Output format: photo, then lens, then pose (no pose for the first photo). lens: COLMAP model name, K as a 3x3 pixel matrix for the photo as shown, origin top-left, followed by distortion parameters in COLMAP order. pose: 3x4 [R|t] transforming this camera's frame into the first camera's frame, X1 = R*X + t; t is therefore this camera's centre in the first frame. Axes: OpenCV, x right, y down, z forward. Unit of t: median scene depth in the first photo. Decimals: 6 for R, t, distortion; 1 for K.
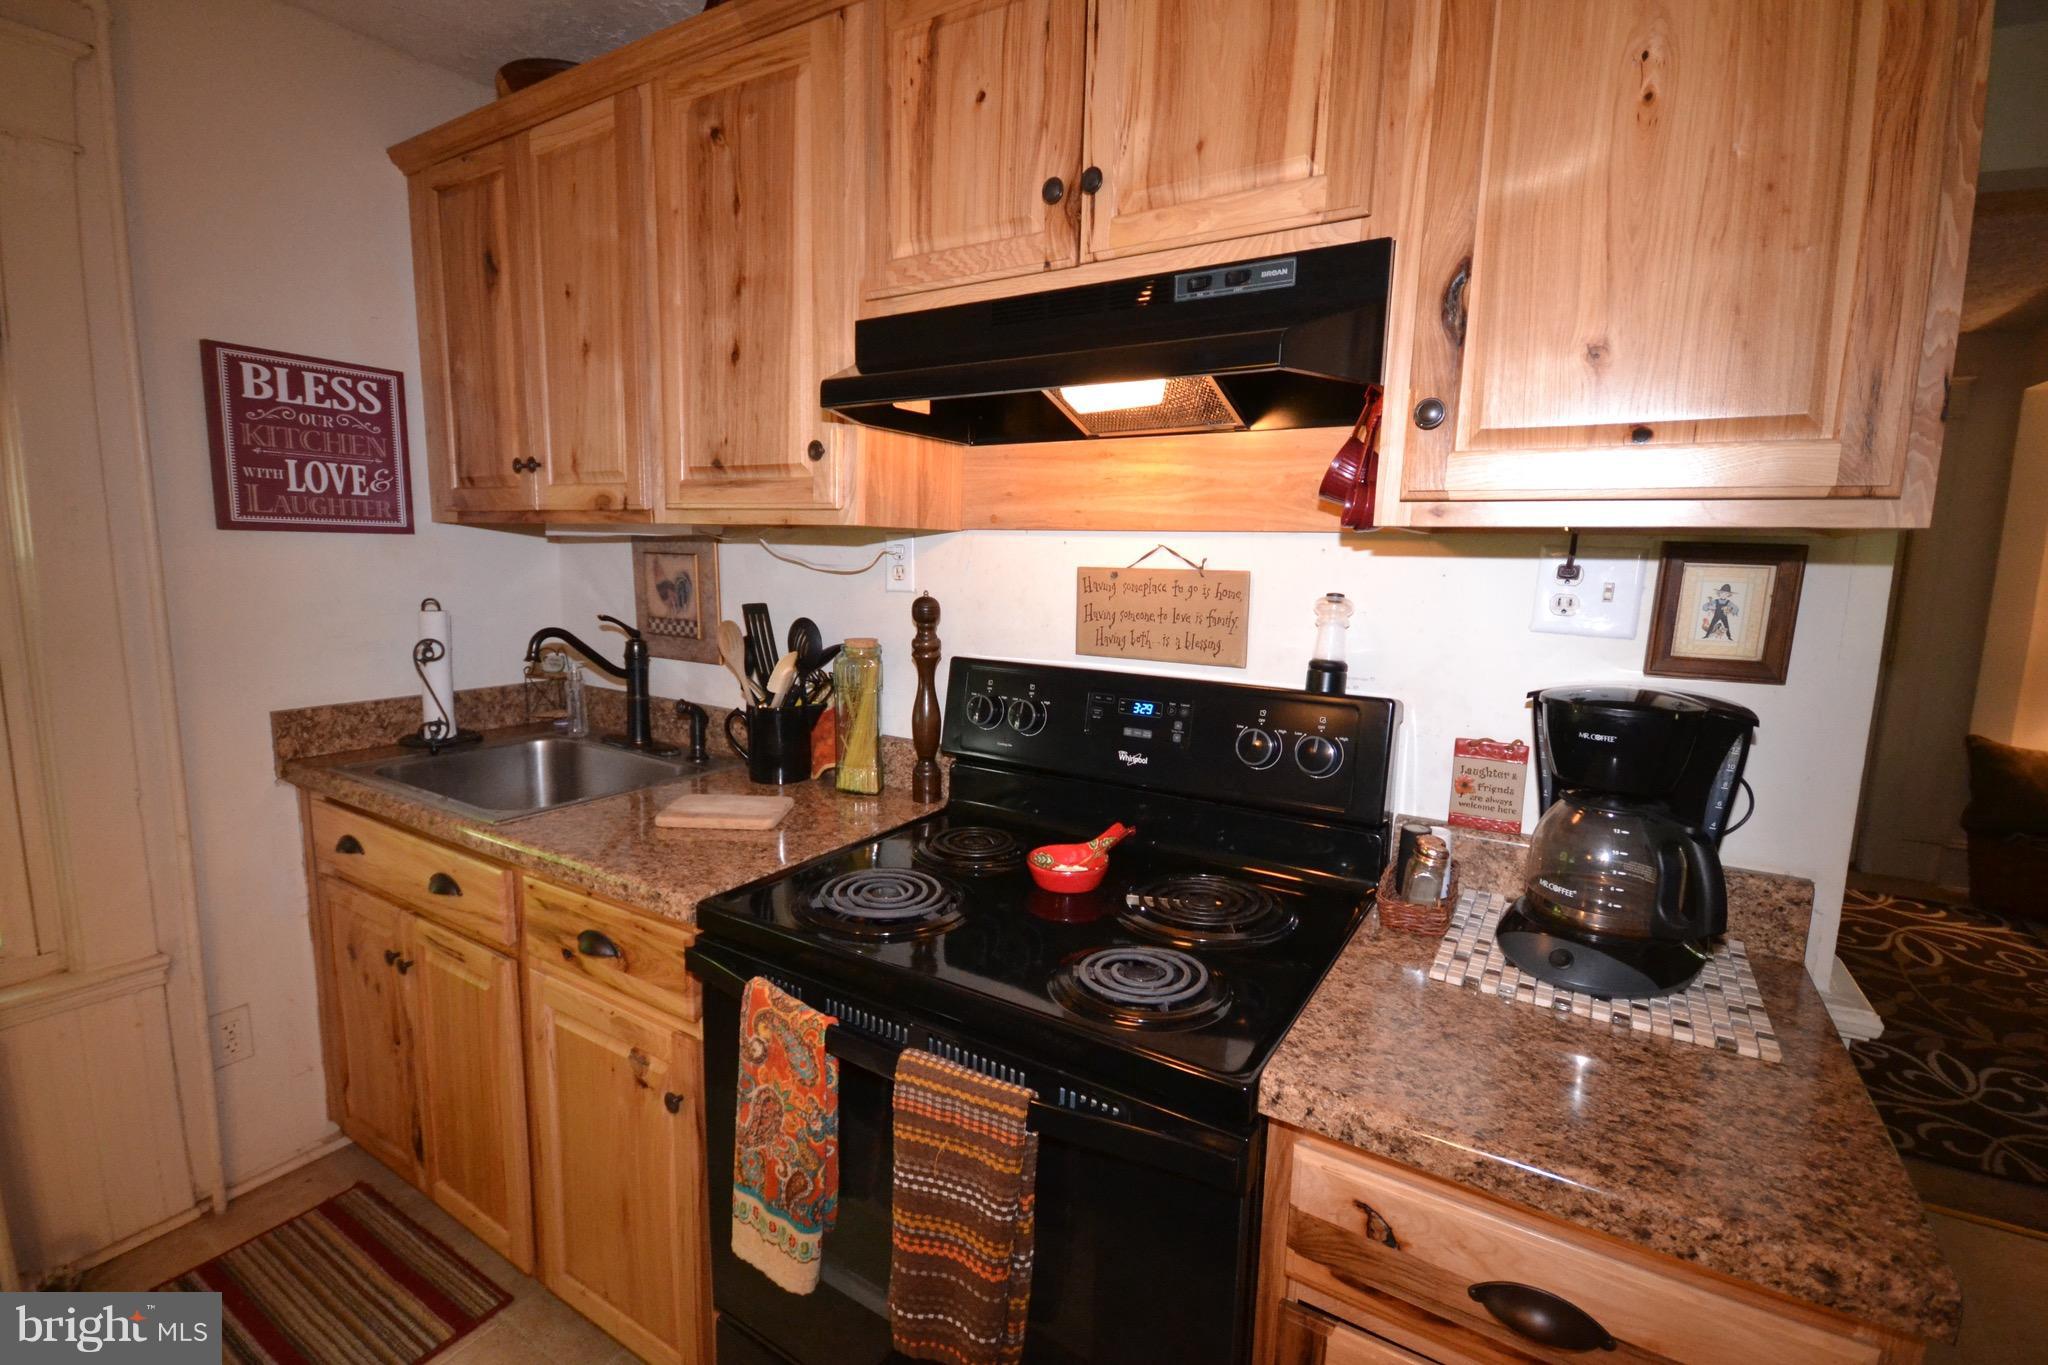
lens RADIAL K [[909.5, 0, 1010.8], [0, 909.5, 681.4], [0, 0, 1]] dist [0.005302, -0.007947]
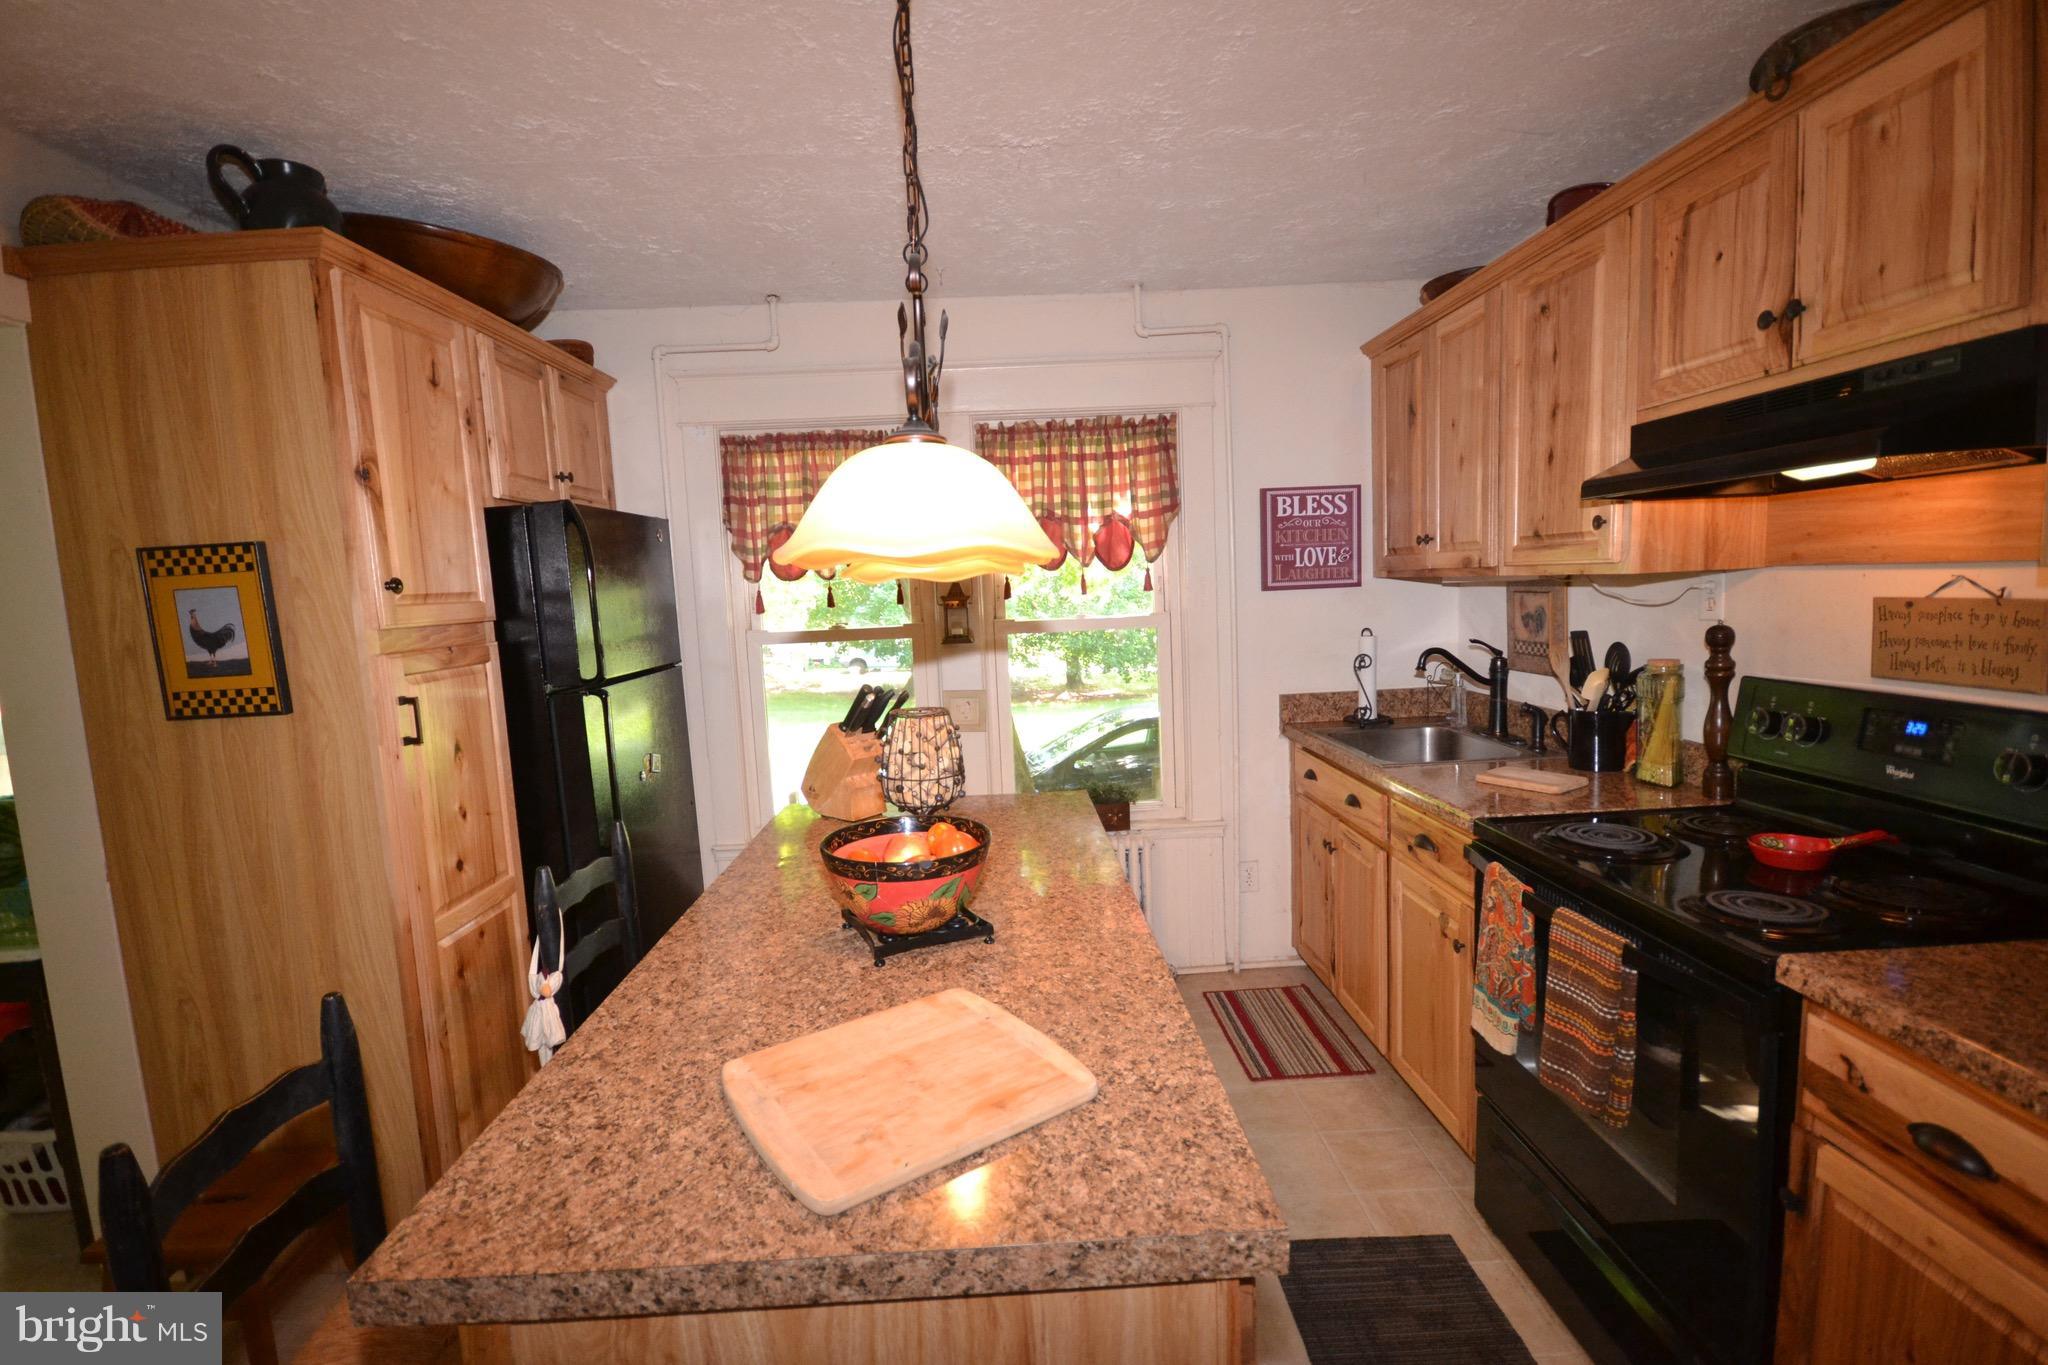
lens RADIAL K [[909.5, 0, 1010.2], [0, 909.5, 683.9], [0, 0, 1]] dist [0.005302, -0.007947]
pose [[0.547083, 0.044160, -0.835913, 0.451880], [-0.061099, 0.998050, 0.012738, 0.028962], [0.834846, 0.044105, 0.548714, -0.484372]]
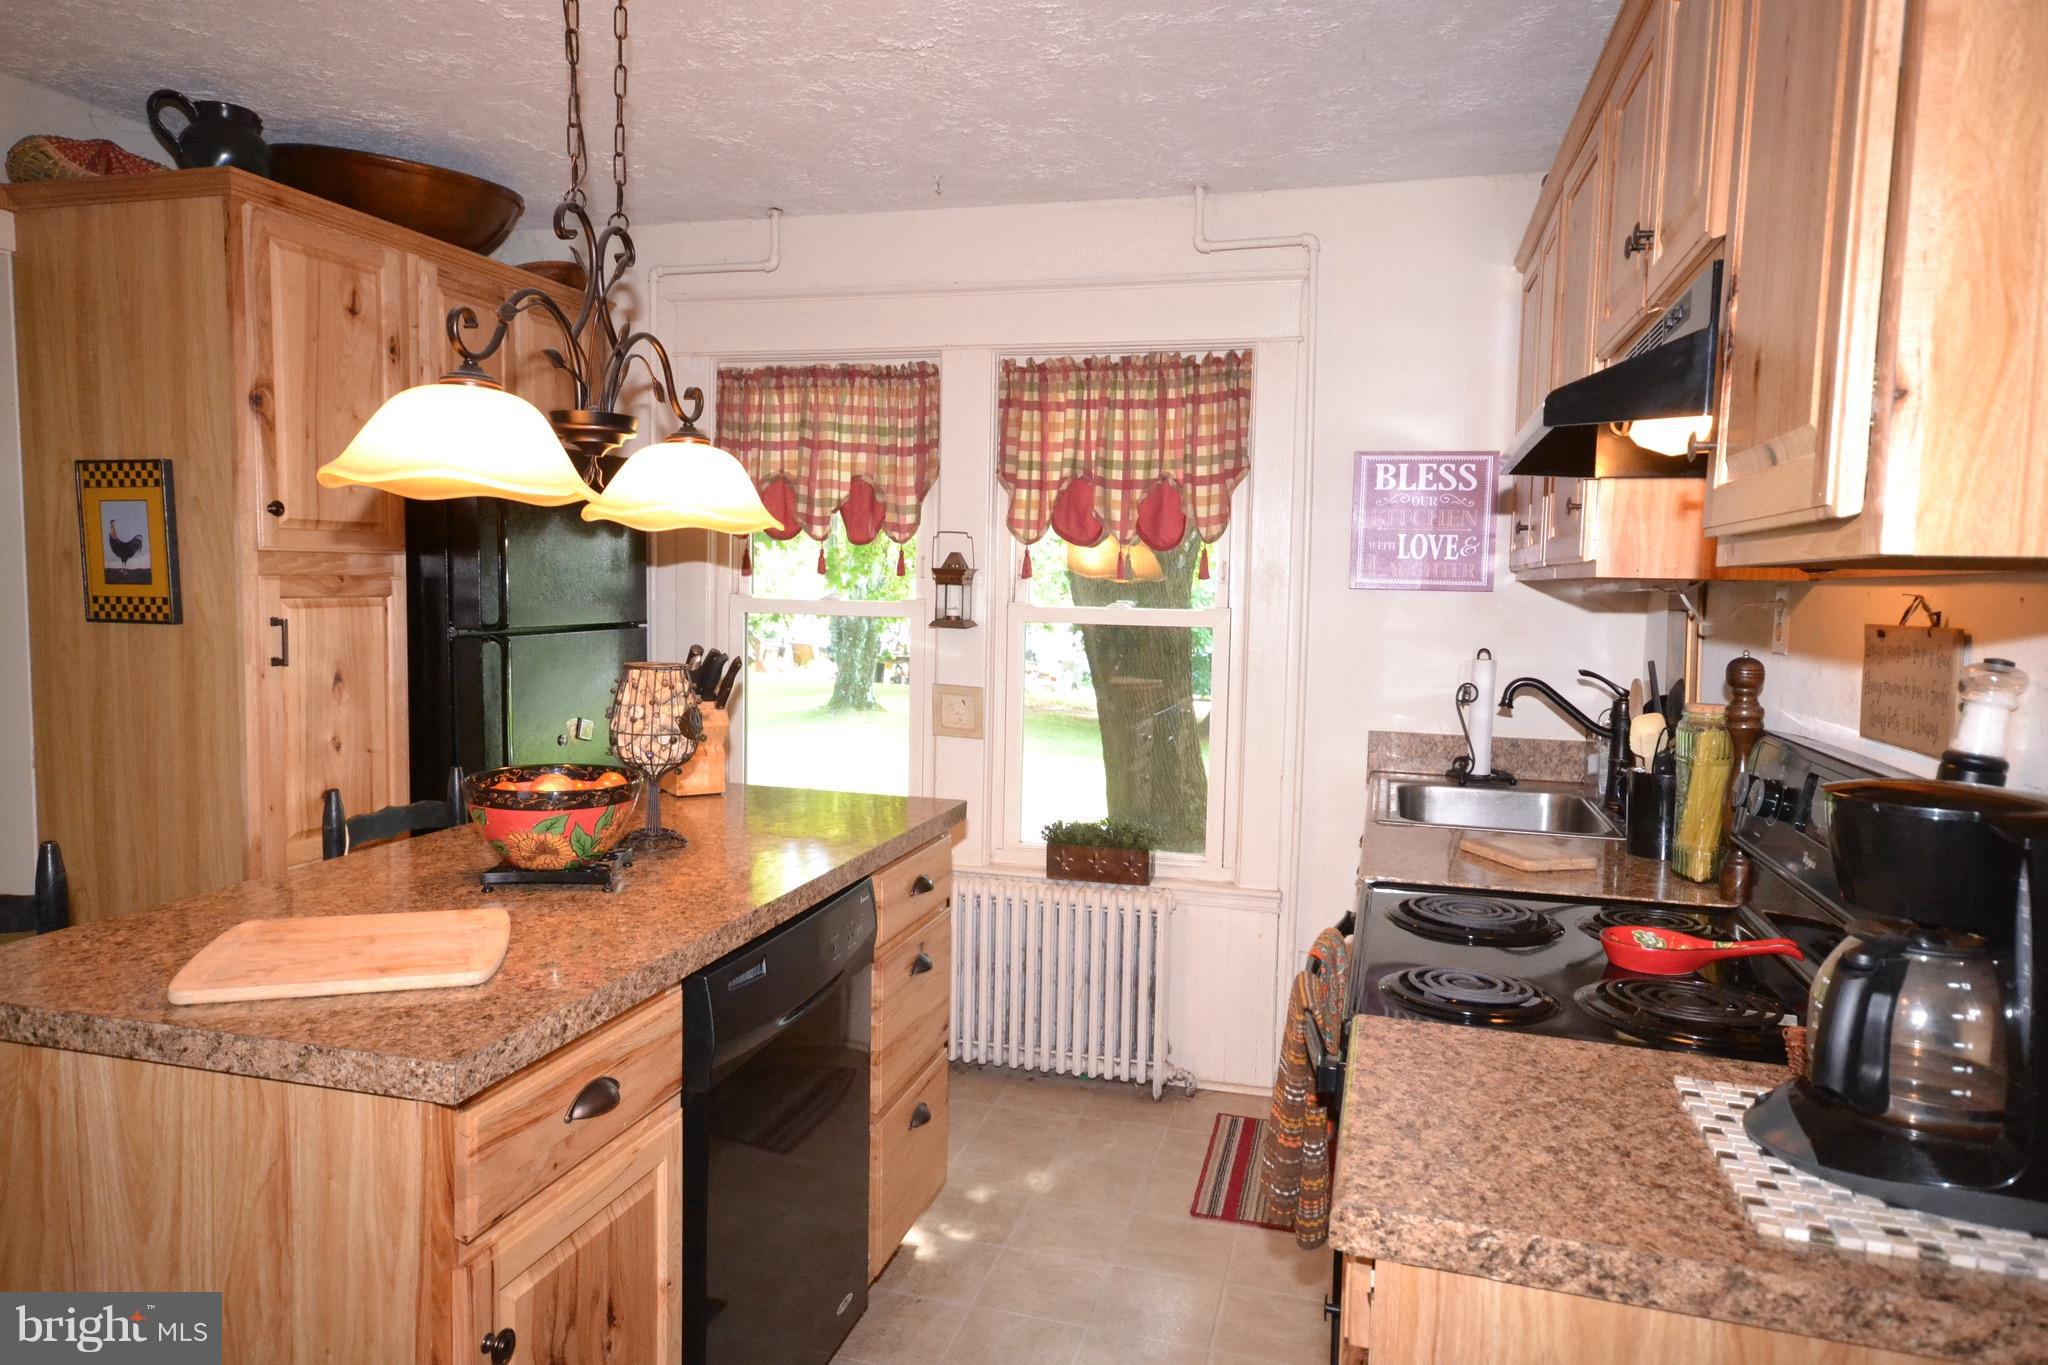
lens RADIAL K [[1297.7, 0, 1004.9], [0, 1297.7, 681.7], [0, 0, 1]] dist [0.009783, 0.014795]
pose [[0.274938, 0.057967, -0.959713, 1.011114], [-0.151582, 0.988311, 0.016269, 0.017082], [0.949438, 0.141002, 0.280511, -0.003033]]
